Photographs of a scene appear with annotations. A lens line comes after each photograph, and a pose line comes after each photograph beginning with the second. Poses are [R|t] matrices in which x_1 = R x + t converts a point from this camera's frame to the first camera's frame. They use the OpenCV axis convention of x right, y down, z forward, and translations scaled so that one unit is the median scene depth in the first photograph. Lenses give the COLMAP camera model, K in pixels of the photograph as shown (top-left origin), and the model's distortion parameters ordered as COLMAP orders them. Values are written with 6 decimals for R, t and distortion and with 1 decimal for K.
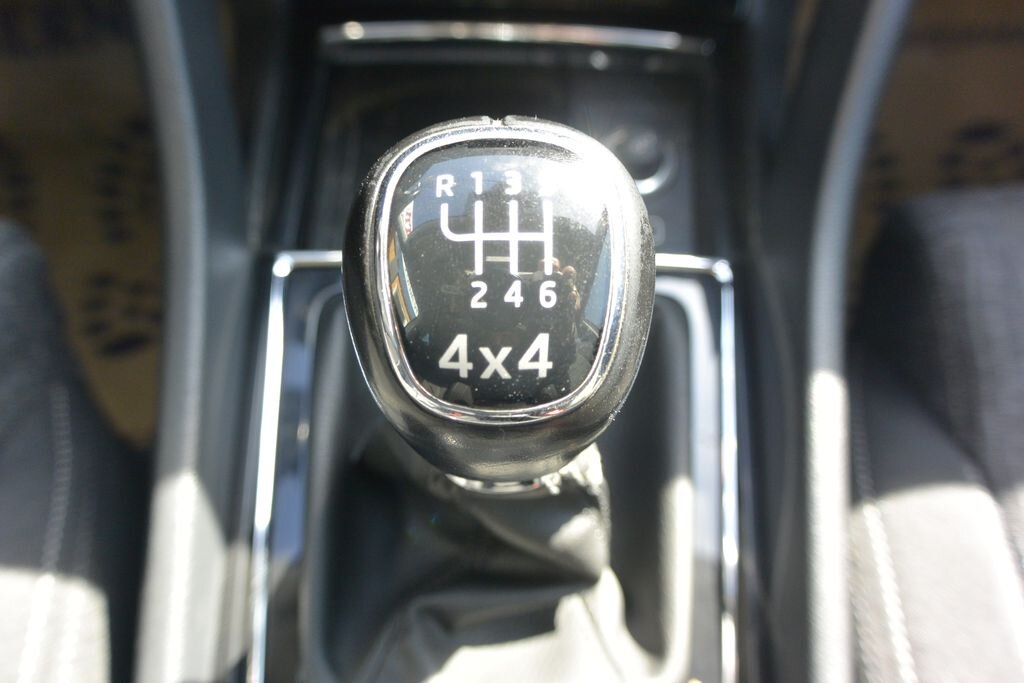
lens RADIAL K [[797.6, 0, 513.2], [0, 797.6, 343.3], [0, 0, 1]] dist [-0.003136, 0.016509]
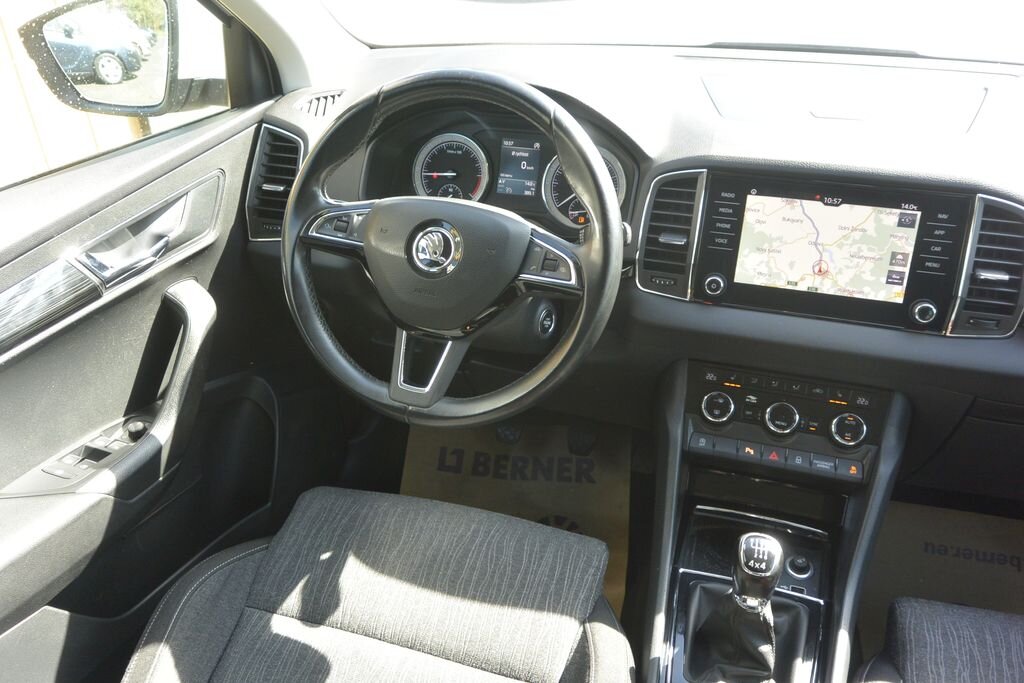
lens RADIAL K [[797.6, 0, 506.8], [0, 797.6, 341.8], [0, 0, 1]] dist [-0.003136, 0.016509]
pose [[0.948380, 0.117244, -0.294667, -0.274751], [-0.252352, 0.841742, -0.477273, 2.287971], [0.192076, 0.526996, 0.827878, -6.334747]]
